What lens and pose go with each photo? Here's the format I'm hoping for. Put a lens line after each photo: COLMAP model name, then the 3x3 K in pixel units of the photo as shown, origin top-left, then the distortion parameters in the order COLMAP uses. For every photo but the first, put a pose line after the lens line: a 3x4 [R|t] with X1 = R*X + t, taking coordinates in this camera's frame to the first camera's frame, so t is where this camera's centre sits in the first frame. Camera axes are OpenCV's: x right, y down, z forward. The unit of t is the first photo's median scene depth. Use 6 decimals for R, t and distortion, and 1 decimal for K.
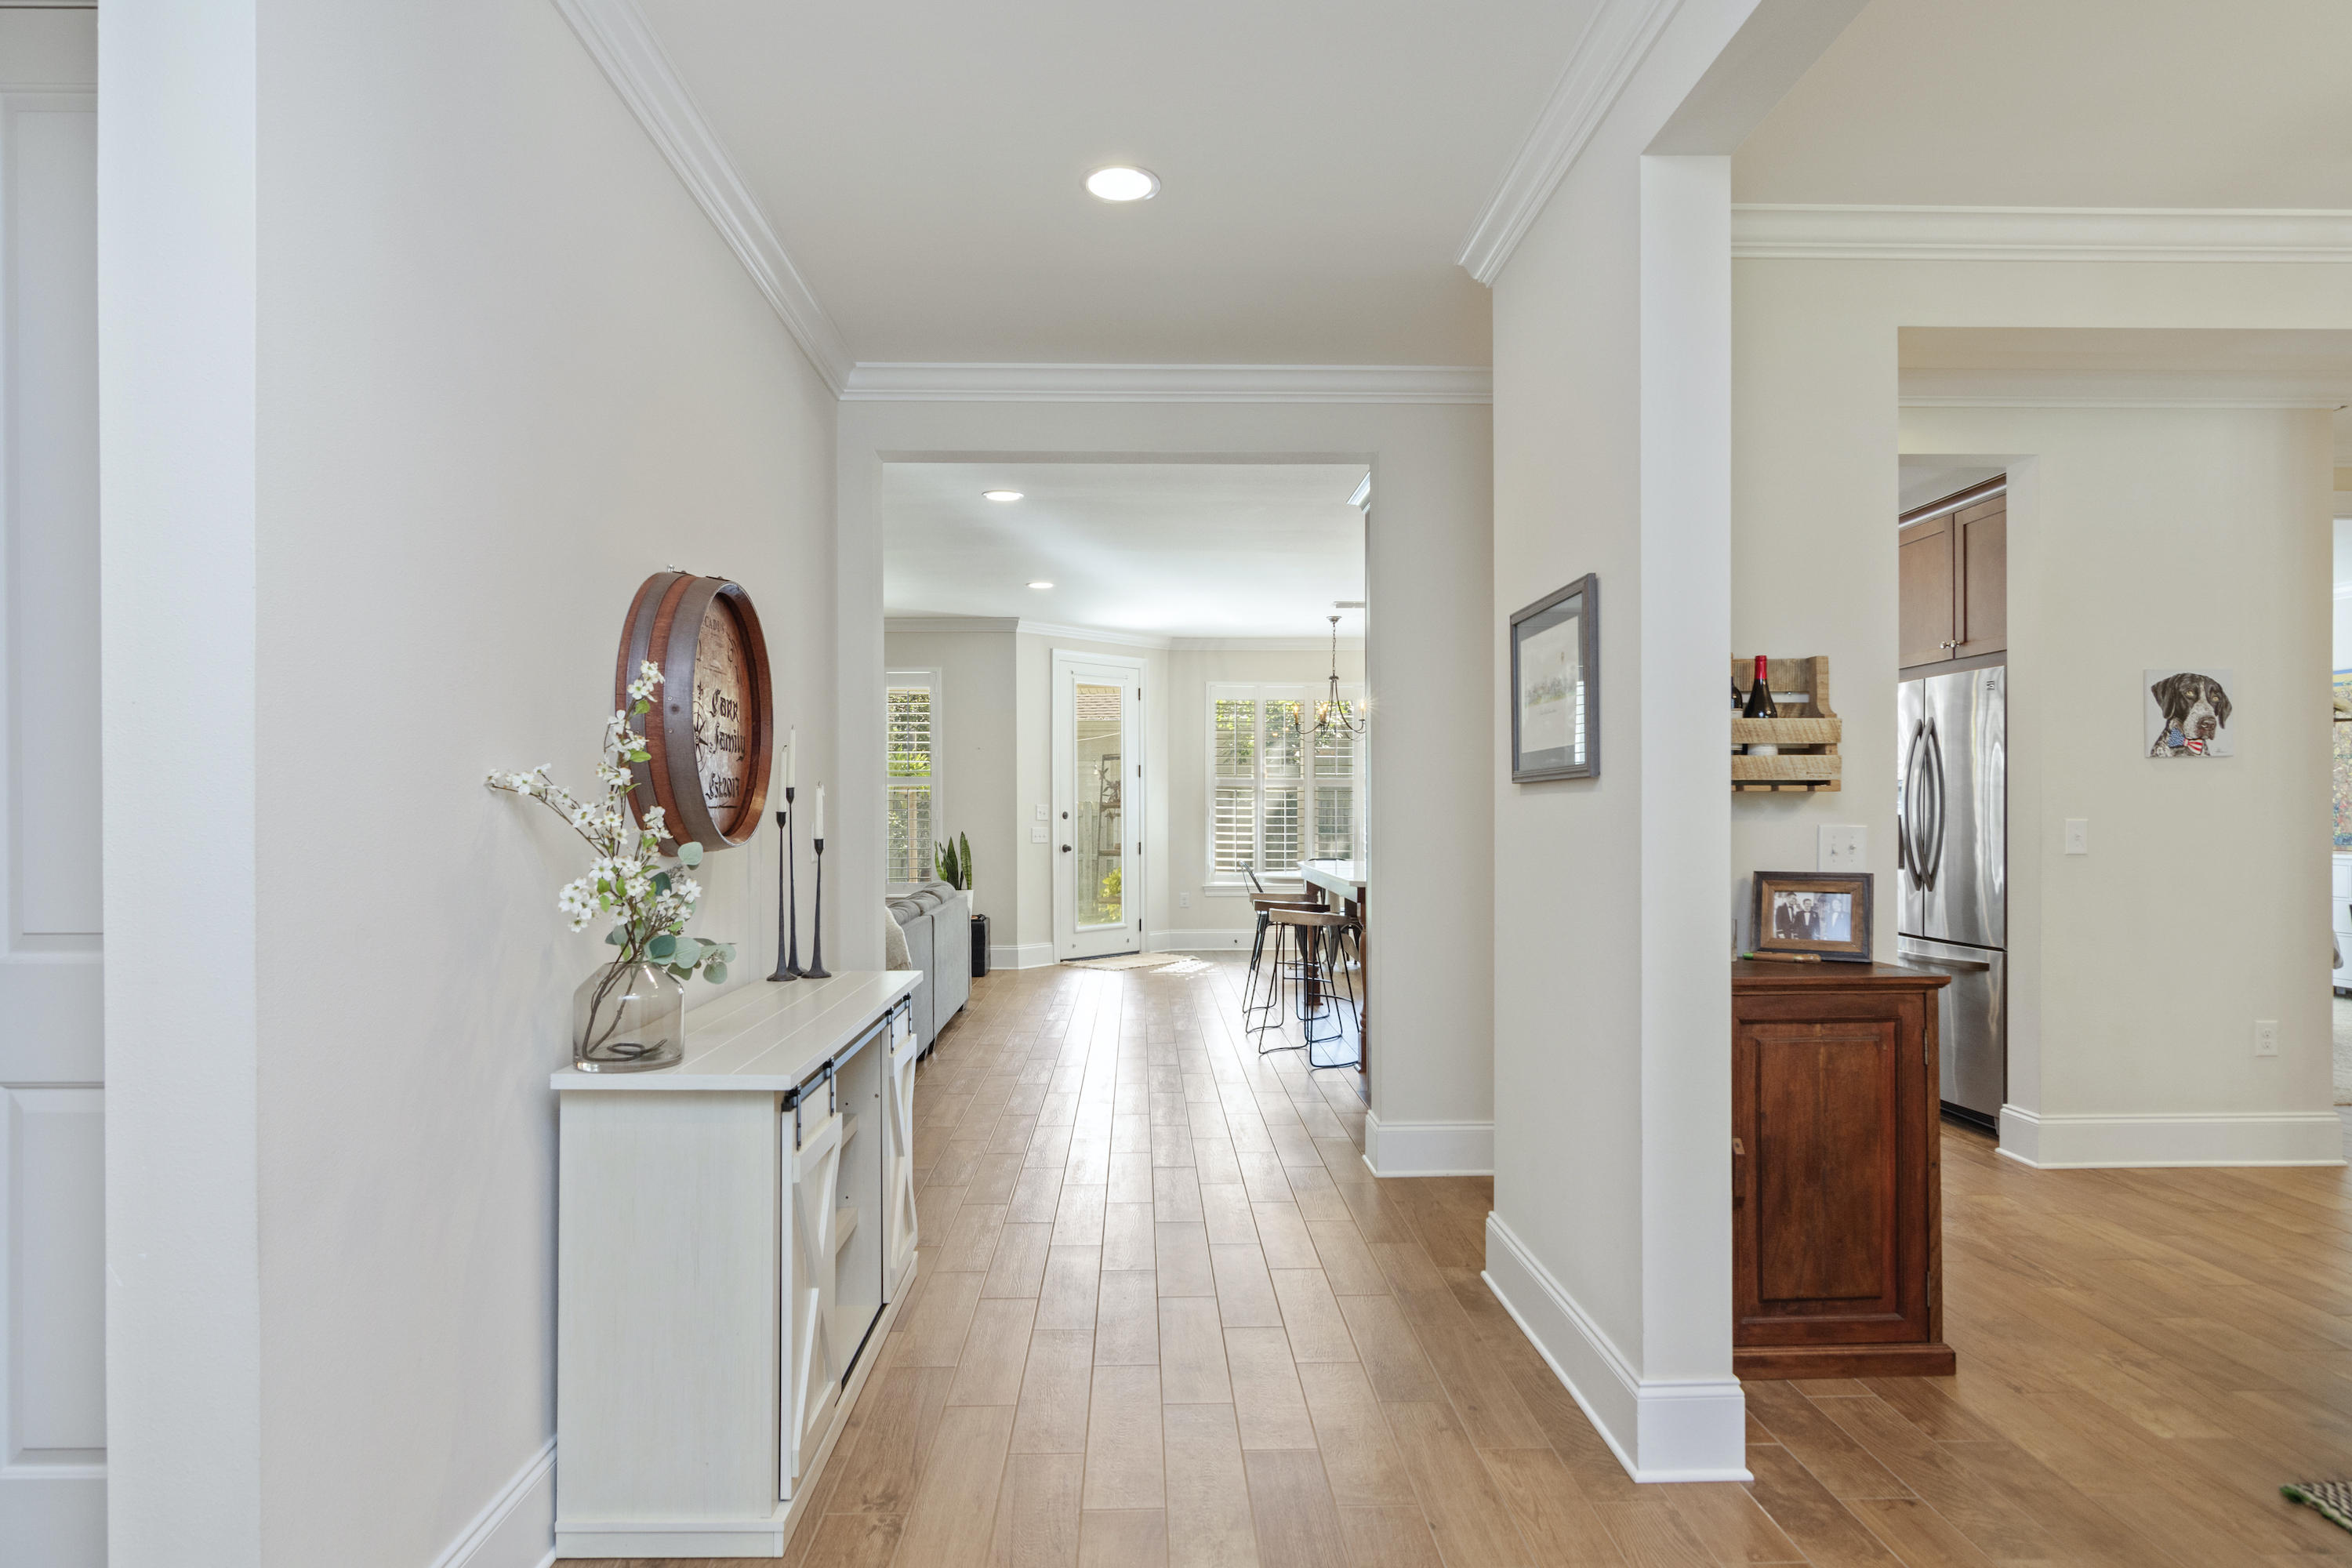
lens RADIAL K [[1339.5, 0, 1173.6], [0, 1339.5, 796.3], [0, 0, 1]] dist [0.003182, -0.000027]
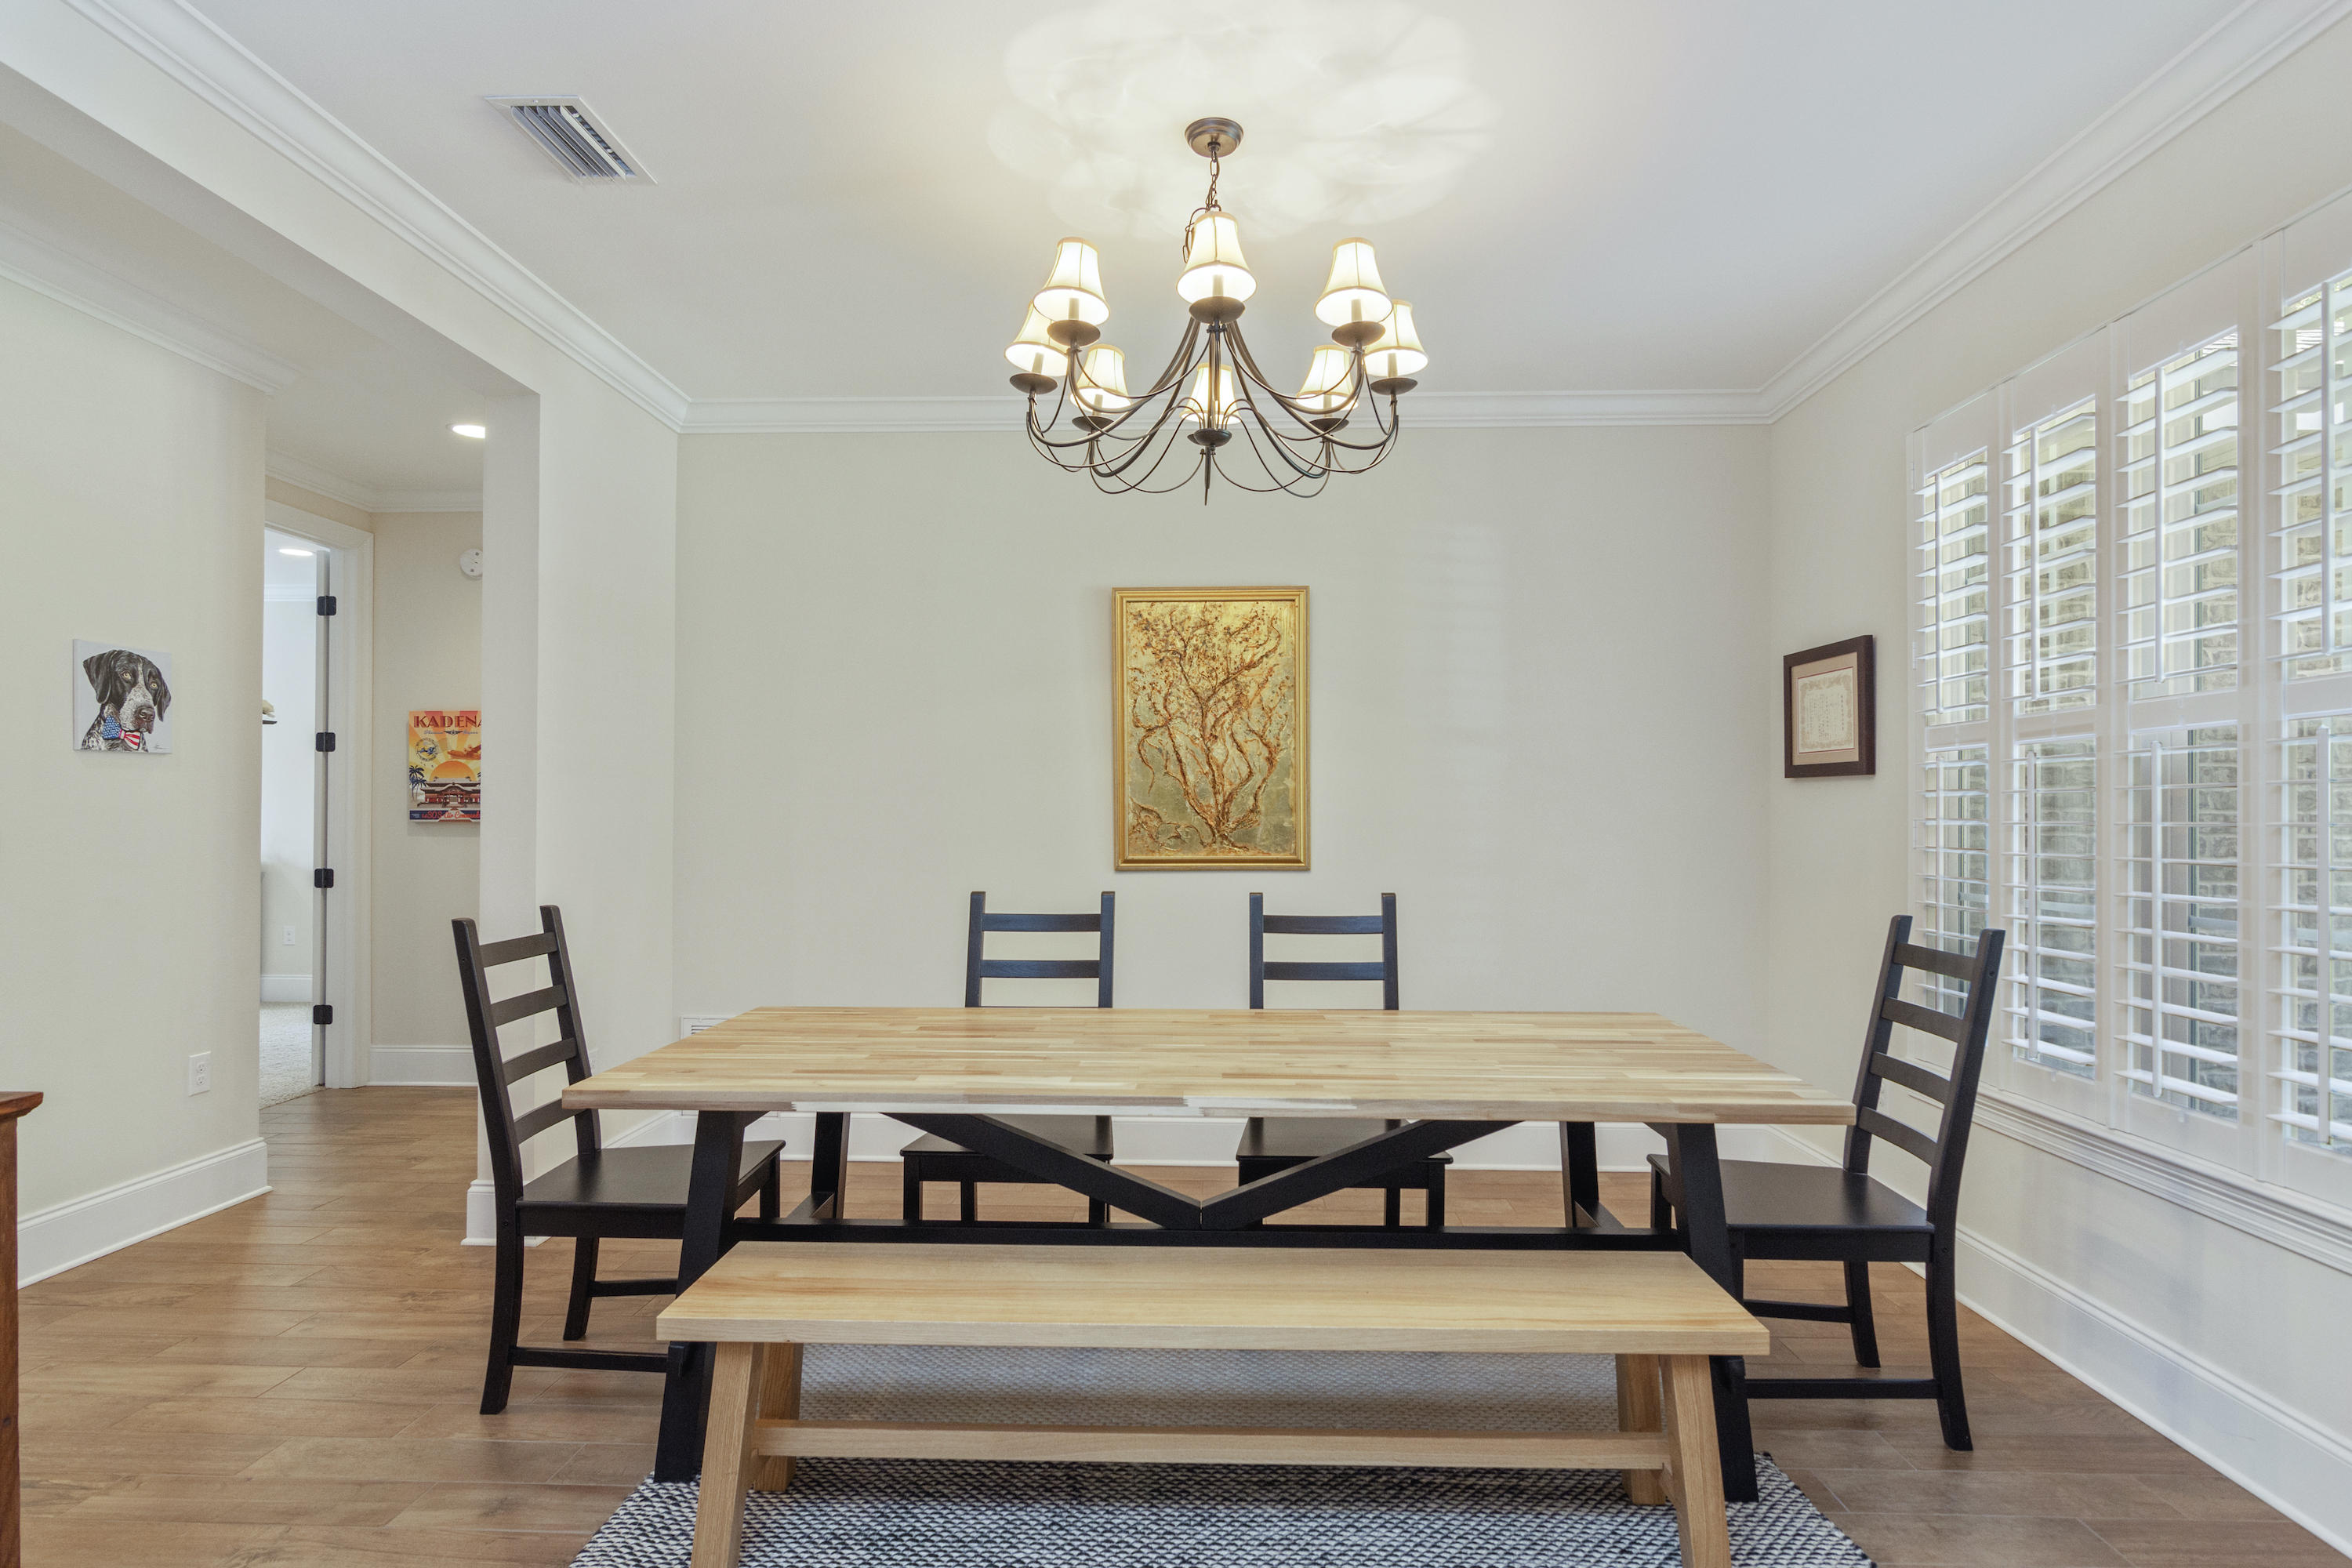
lens RADIAL K [[1241.9, 0, 1173.5], [0, 1241.9, 808.3], [0, 0, 1]] dist [-0.004715, -0.000162]
pose [[0.065731, 0.009290, 0.997794, 0.038247], [-0.013786, 0.999870, -0.008401, 0.002805], [-0.997742, -0.013204, 0.065851, 0.304249]]
